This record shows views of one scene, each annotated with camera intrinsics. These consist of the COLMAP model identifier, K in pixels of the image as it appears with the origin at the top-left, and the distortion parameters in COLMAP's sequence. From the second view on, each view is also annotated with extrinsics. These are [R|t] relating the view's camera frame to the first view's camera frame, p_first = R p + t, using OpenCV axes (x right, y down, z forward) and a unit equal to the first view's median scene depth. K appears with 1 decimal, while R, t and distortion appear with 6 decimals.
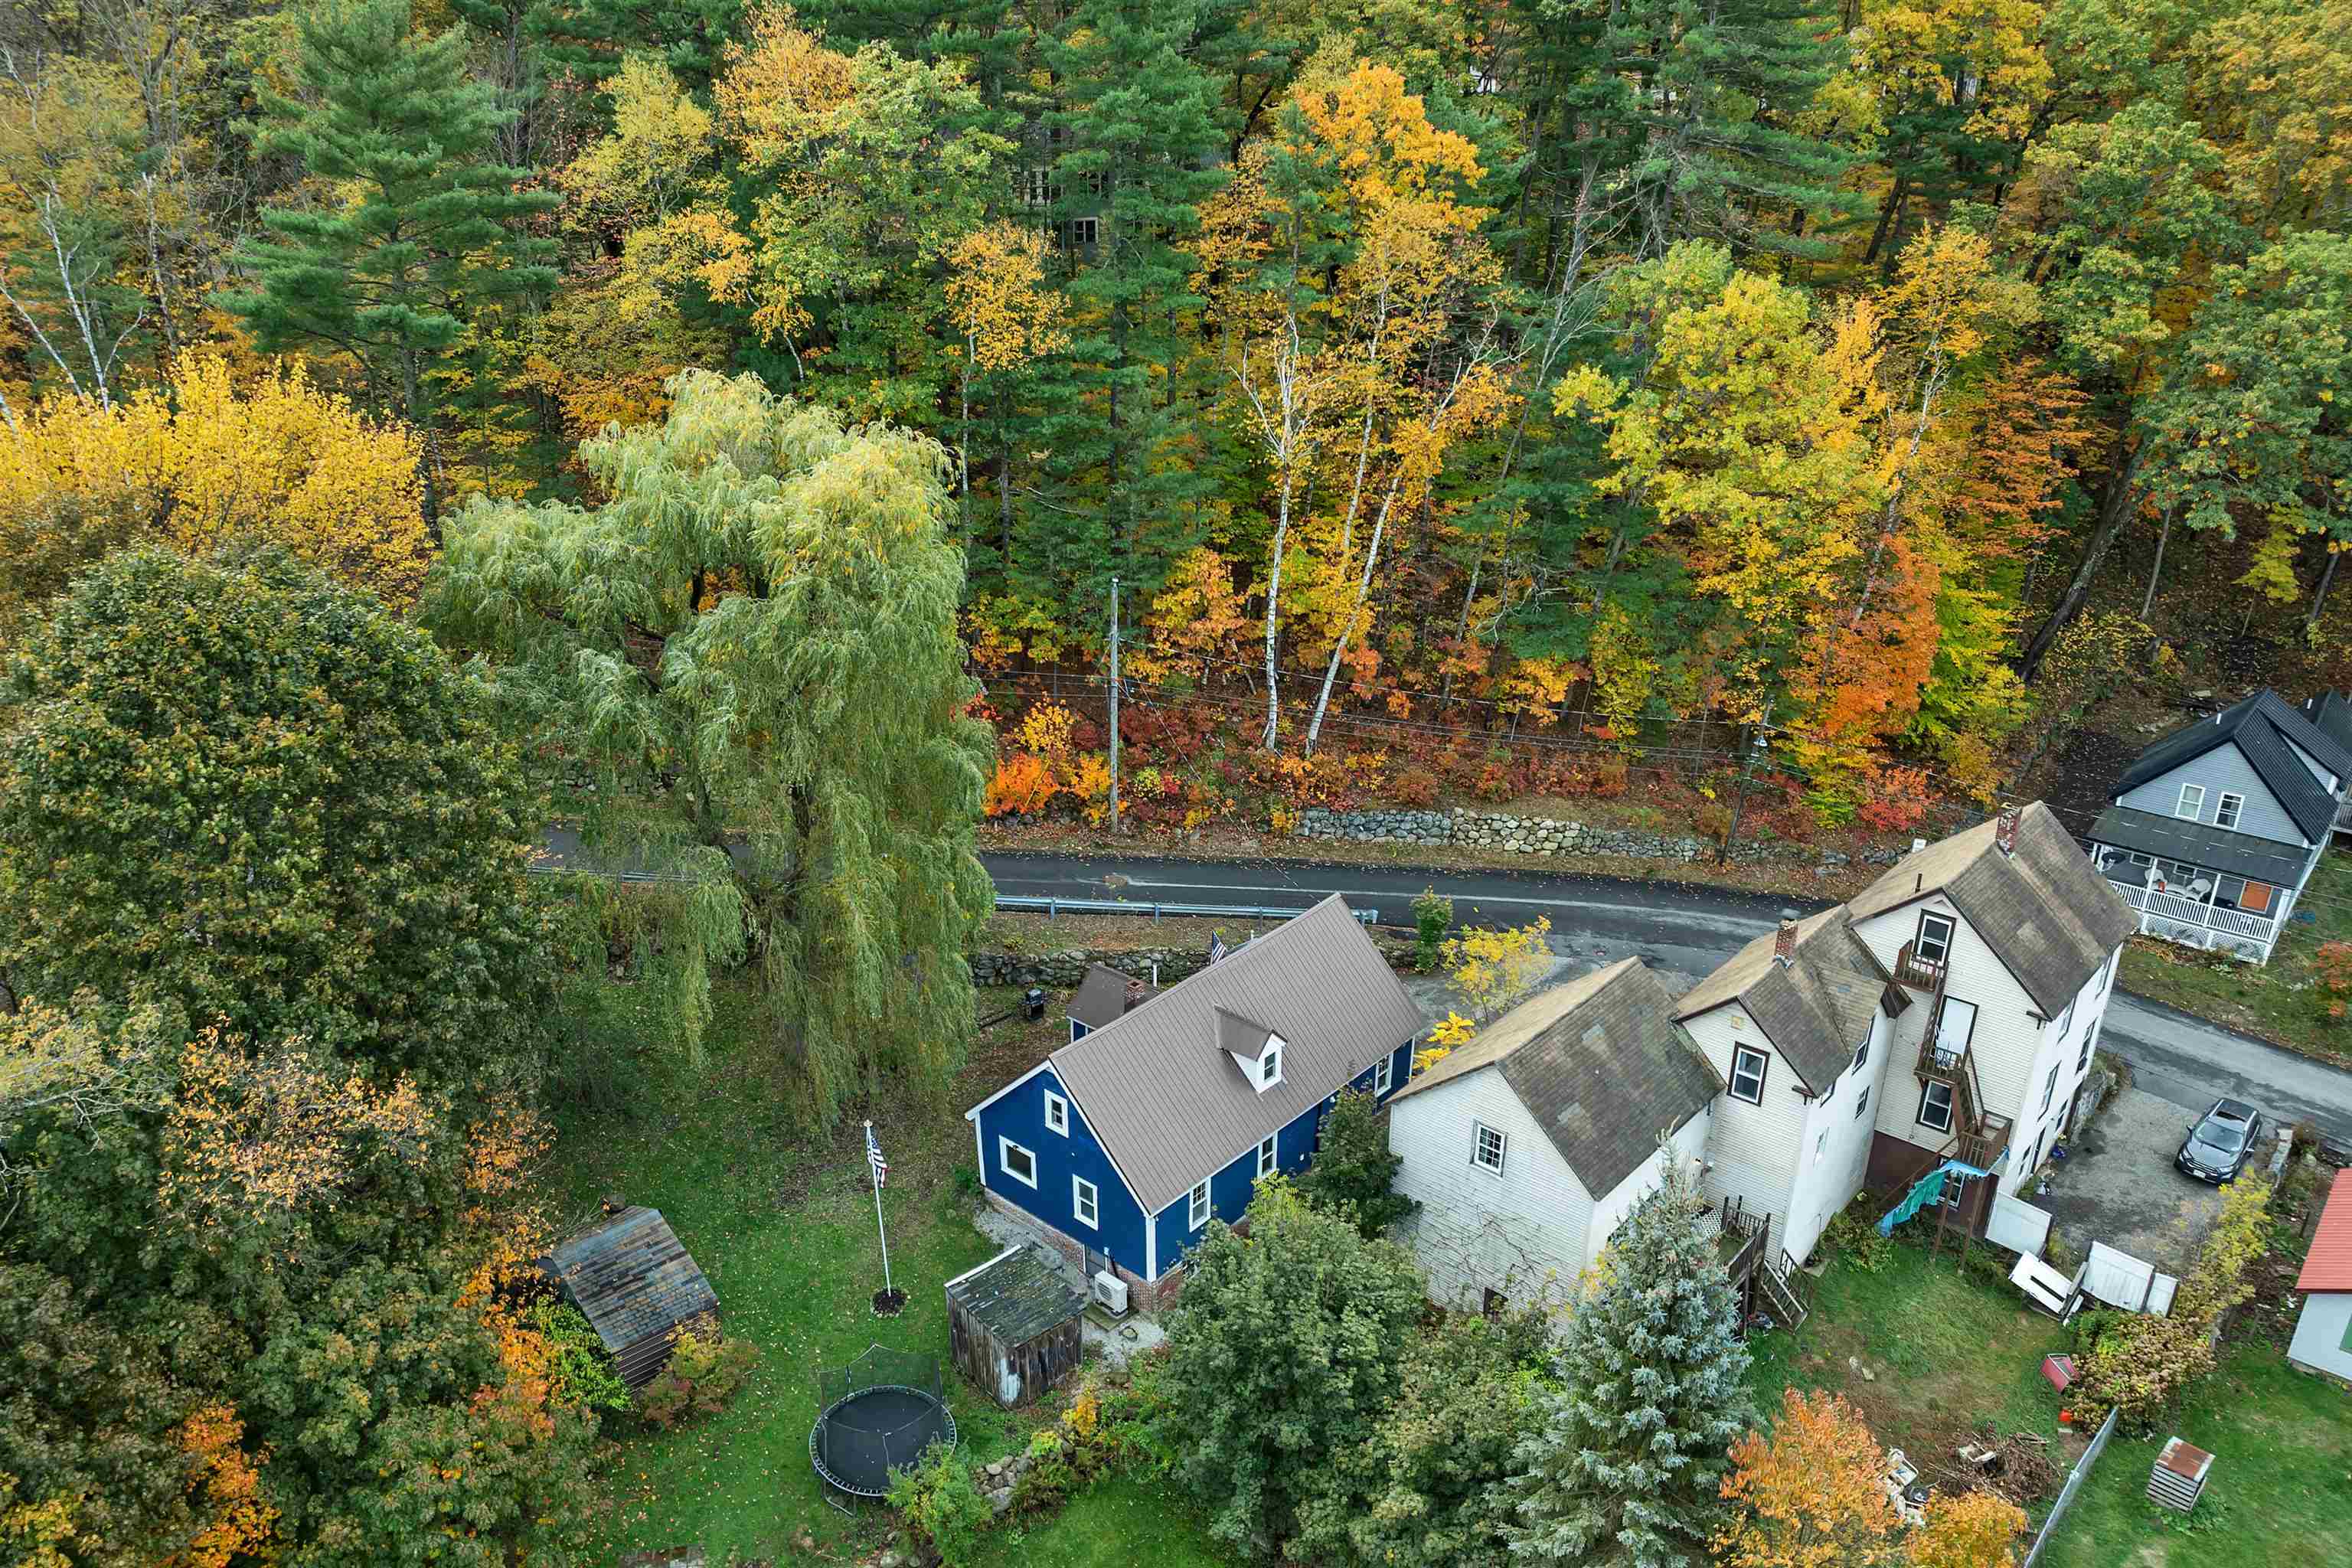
lens RADIAL K [[1680.3, 0, 1171.5], [0, 1680.3, 1015.8], [0, 0, 1]] dist [-0.030092, -0.006414]
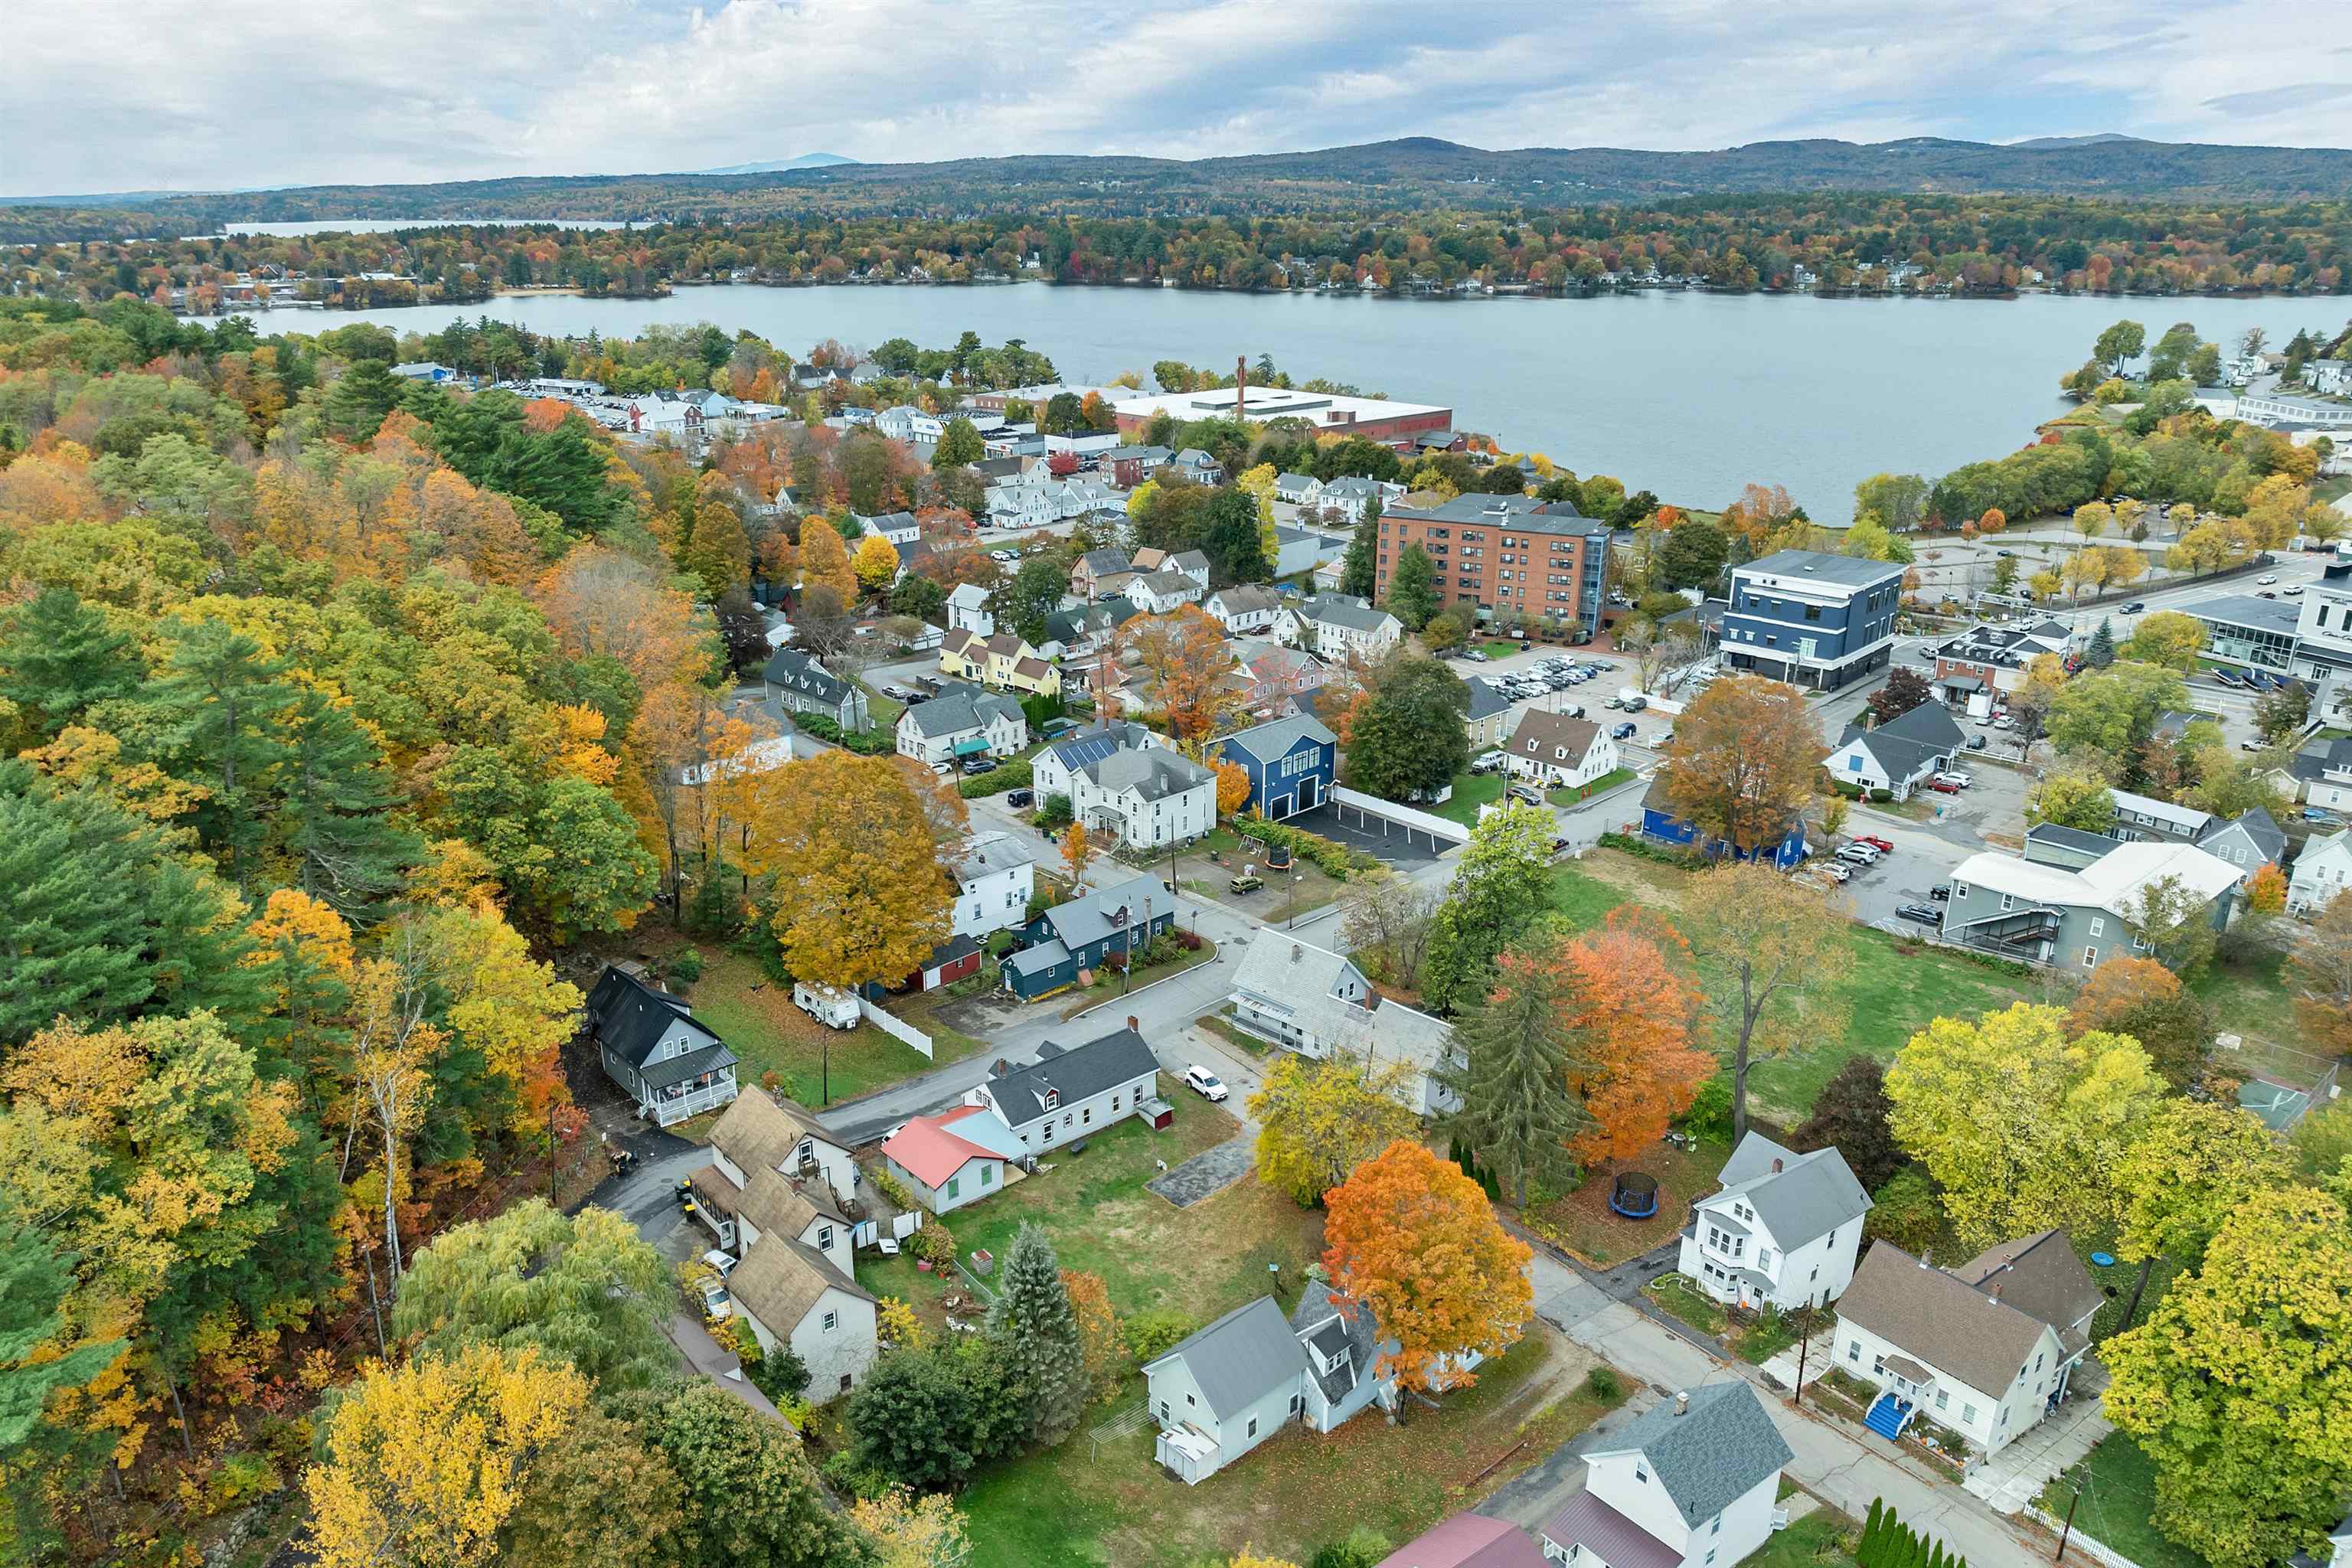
lens RADIAL K [[1596.8, 0, 1176.0], [0, 1596.8, 784.0], [0, 0, 1]] dist [-0.000547, -0.000524]
pose [[0.144749, -0.290294, 0.945927, -1.493734], [0.456560, 0.867736, 0.196434, -0.723065], [-0.877839, 0.403439, 0.258140, -0.266280]]
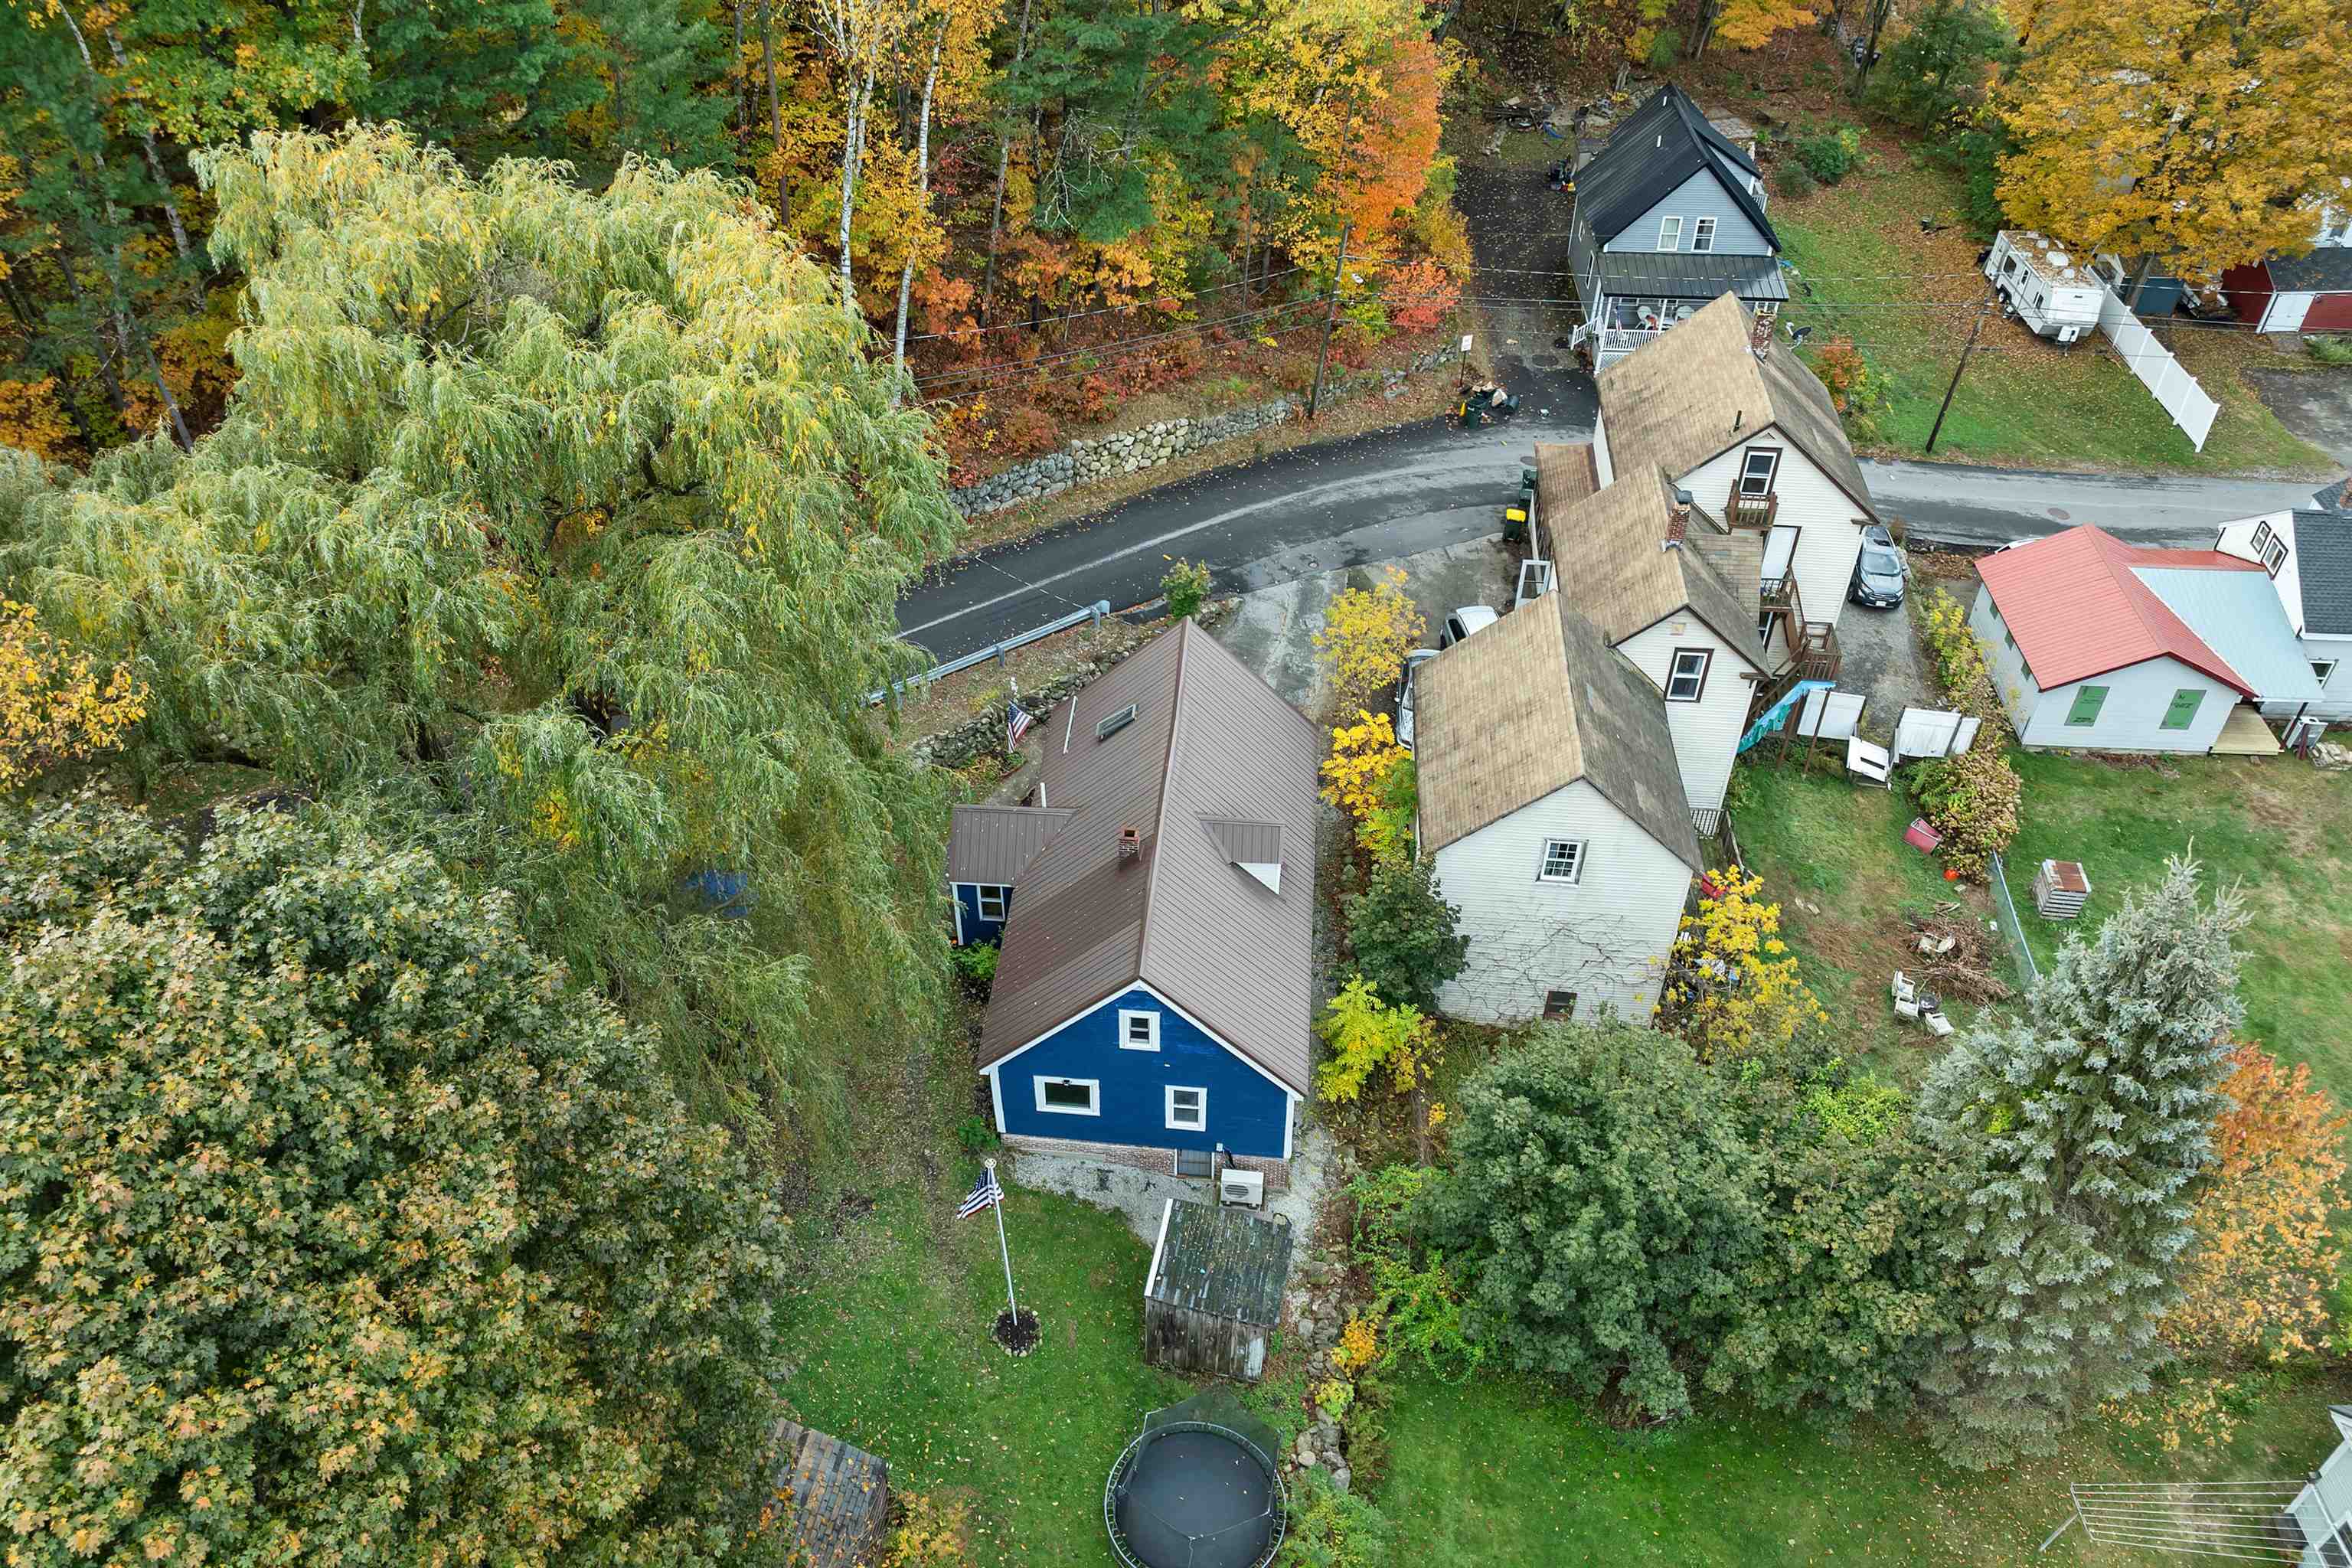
lens RADIAL K [[1638.3, 0, 1172.0], [0, 1638.3, 961.9], [0, 0, 1]] dist [-0.040671, 0.006146]
pose [[0.811766, -0.415970, 0.409884, -0.338162], [0.290557, 0.896525, 0.334395, -0.211043], [-0.506569, -0.152355, 0.848632, 0.326097]]
